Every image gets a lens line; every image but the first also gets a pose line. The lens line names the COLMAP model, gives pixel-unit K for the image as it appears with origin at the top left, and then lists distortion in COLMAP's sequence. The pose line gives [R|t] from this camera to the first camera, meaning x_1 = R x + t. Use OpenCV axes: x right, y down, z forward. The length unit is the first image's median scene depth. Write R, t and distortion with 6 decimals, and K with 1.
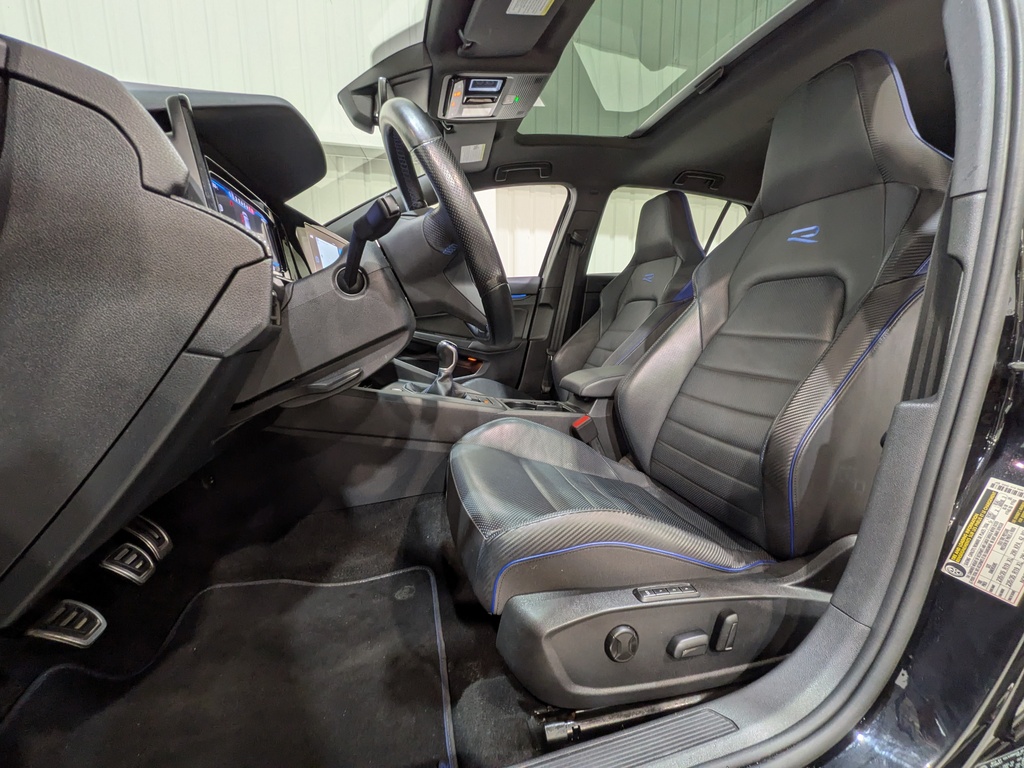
lens RADIAL K [[405.5, 0, 514.7], [0, 405.5, 379.0], [0, 0, 1]] dist [0.000357, -0.000085]
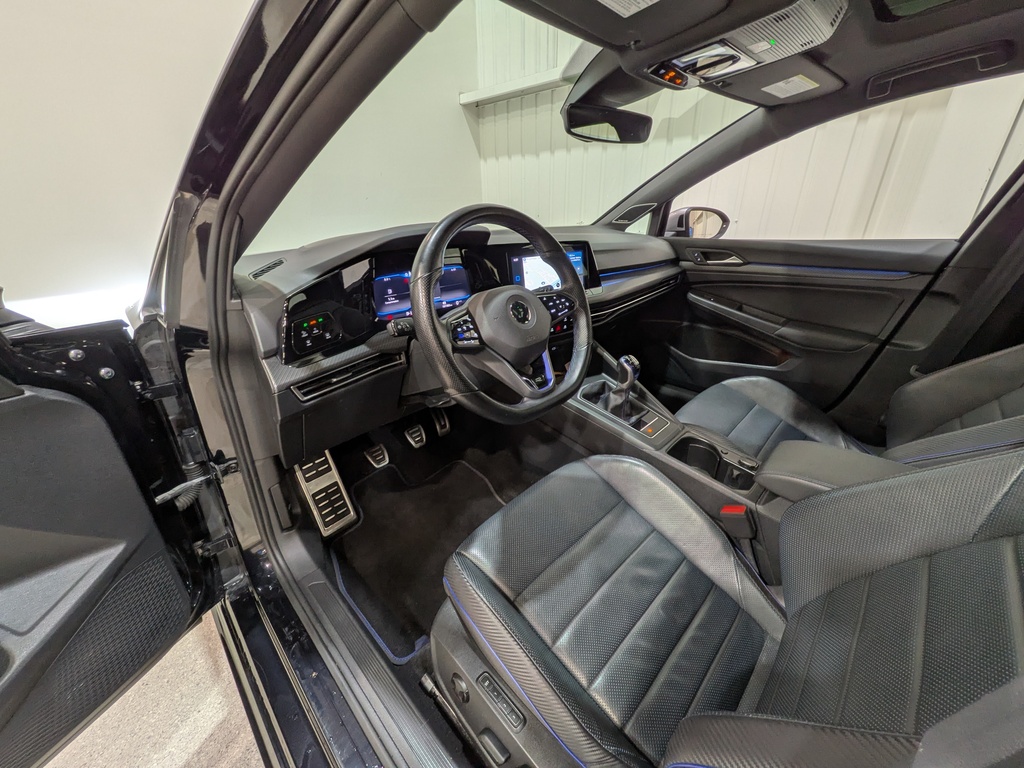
lens RADIAL K [[405.5, 0, 514.7], [0, 405.5, 379.0], [0, 0, 1]] dist [0.000357, -0.000085]
pose [[0.500599, 0.361338, -0.786661, 0.552381], [-0.119462, 0.928862, 0.350634, -0.406801], [0.857397, -0.081551, 0.508153, 0.298139]]
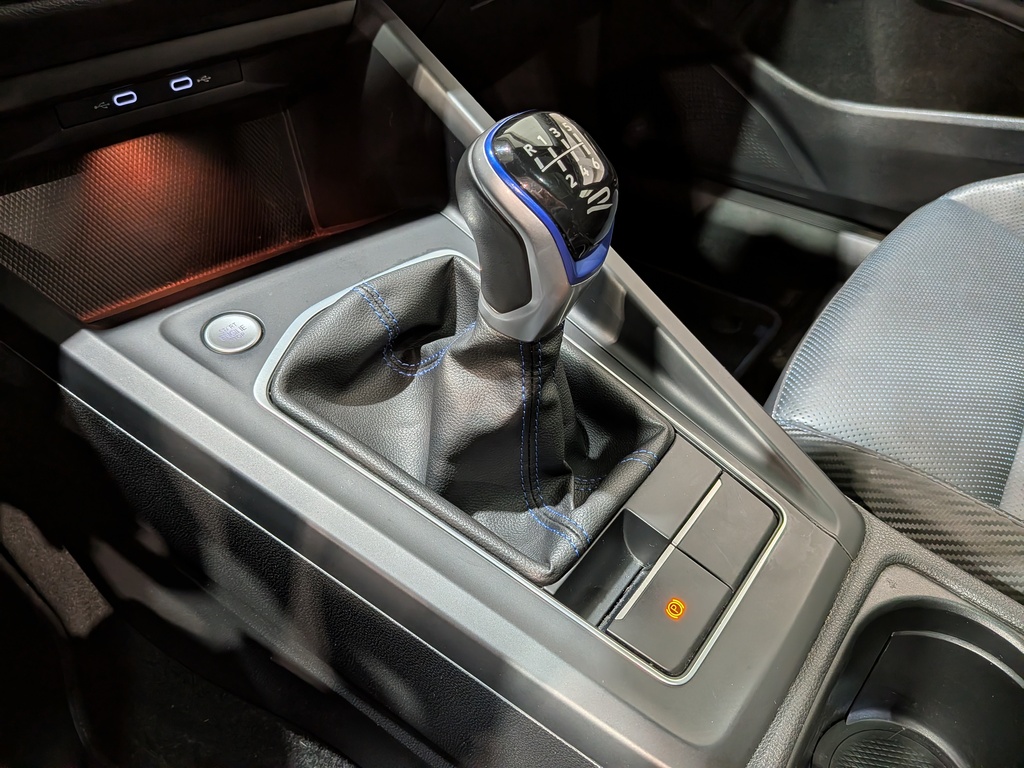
lens RADIAL K [[764.1, 0, 484.2], [0, 764.1, 385.4], [0, 0, 1]] dist [0.003031, 0.000662]
pose [[0.577764, 0.540955, -0.611192, 0.027084], [-0.106250, 0.792299, 0.600810, -0.202828], [0.809259, -0.282188, 0.515238, 0.947355]]
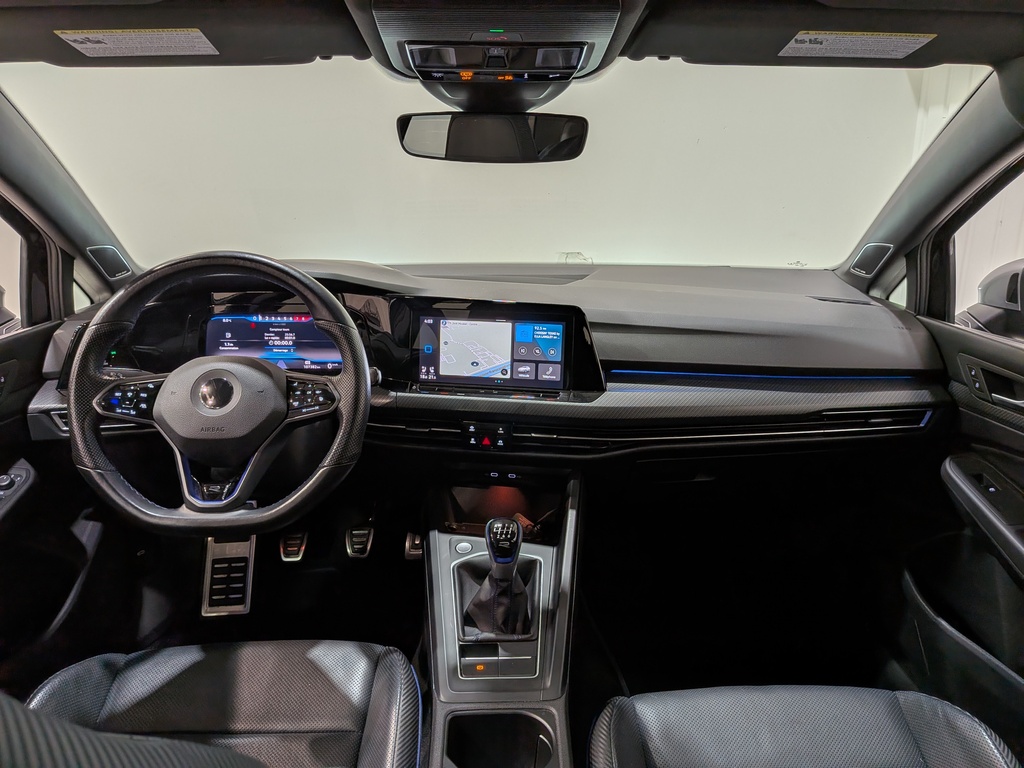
lens RADIAL K [[739.8, 0, 509.1], [0, 739.8, 384.6], [0, 0, 1]] dist [0.111313, -0.217569]
pose [[-0.243375, 0.296960, -0.923354, 0.785229], [-0.136395, 0.932040, 0.335704, -0.682175], [0.960294, 0.207643, -0.186332, 1.310146]]
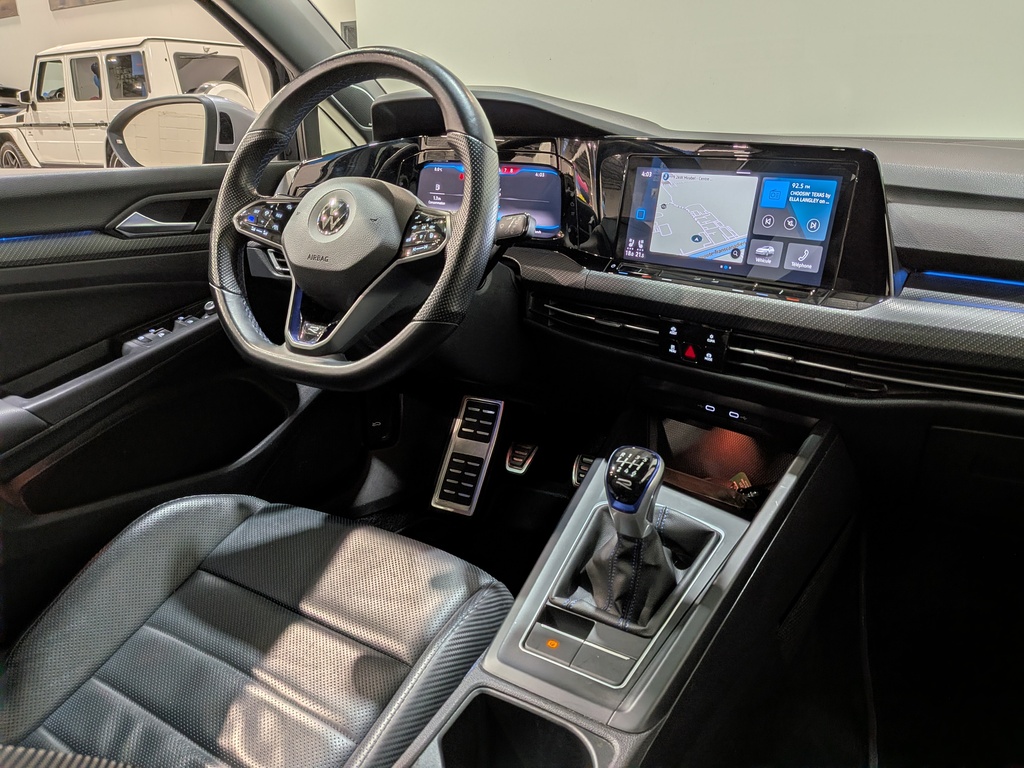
lens RADIAL K [[739.8, 0, 509.1], [0, 739.8, 384.6], [0, 0, 1]] dist [0.111313, -0.217569]
pose [[-0.737354, 0.238845, -0.631871, 0.359753], [-0.086101, 0.894544, 0.438609, -0.485719], [0.669996, 0.377816, -0.639031, 1.499335]]
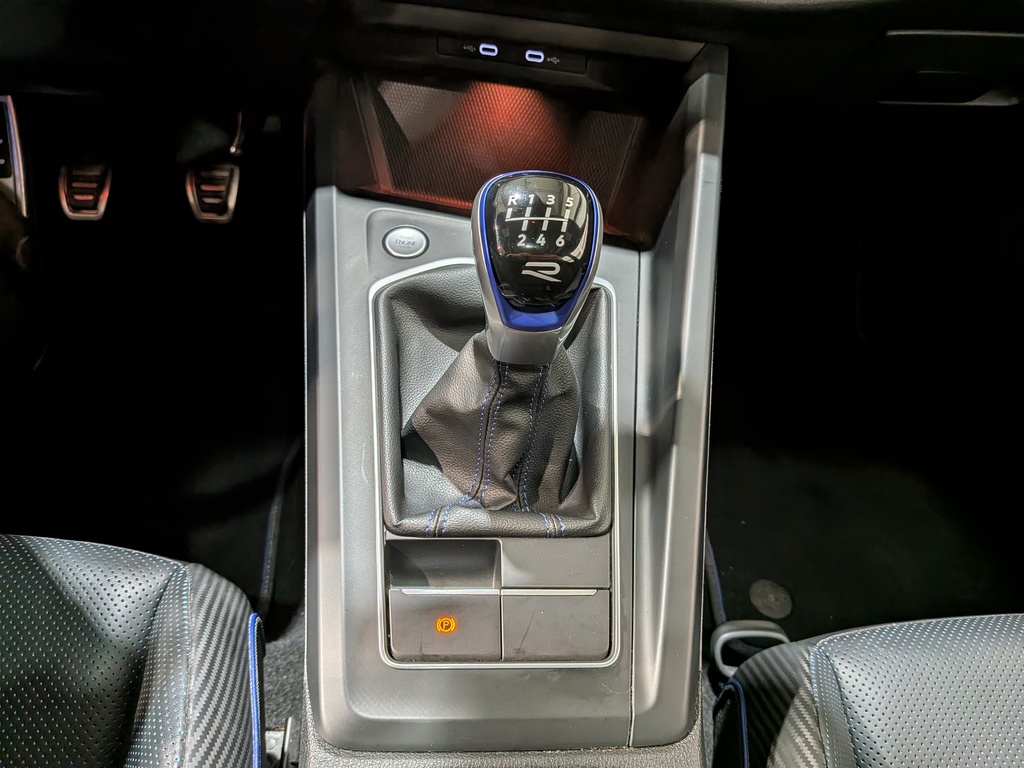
lens RADIAL K [[757.4, 0, 524.0], [0, 757.4, 407.1], [0, 0, 1]] dist [-0.009419, -0.006873]
pose [[-0.214373, 0.688790, -0.692541, 0.096913], [-0.222678, 0.655890, 0.721265, -0.277021], [0.951030, 0.308833, 0.012773, 1.153541]]
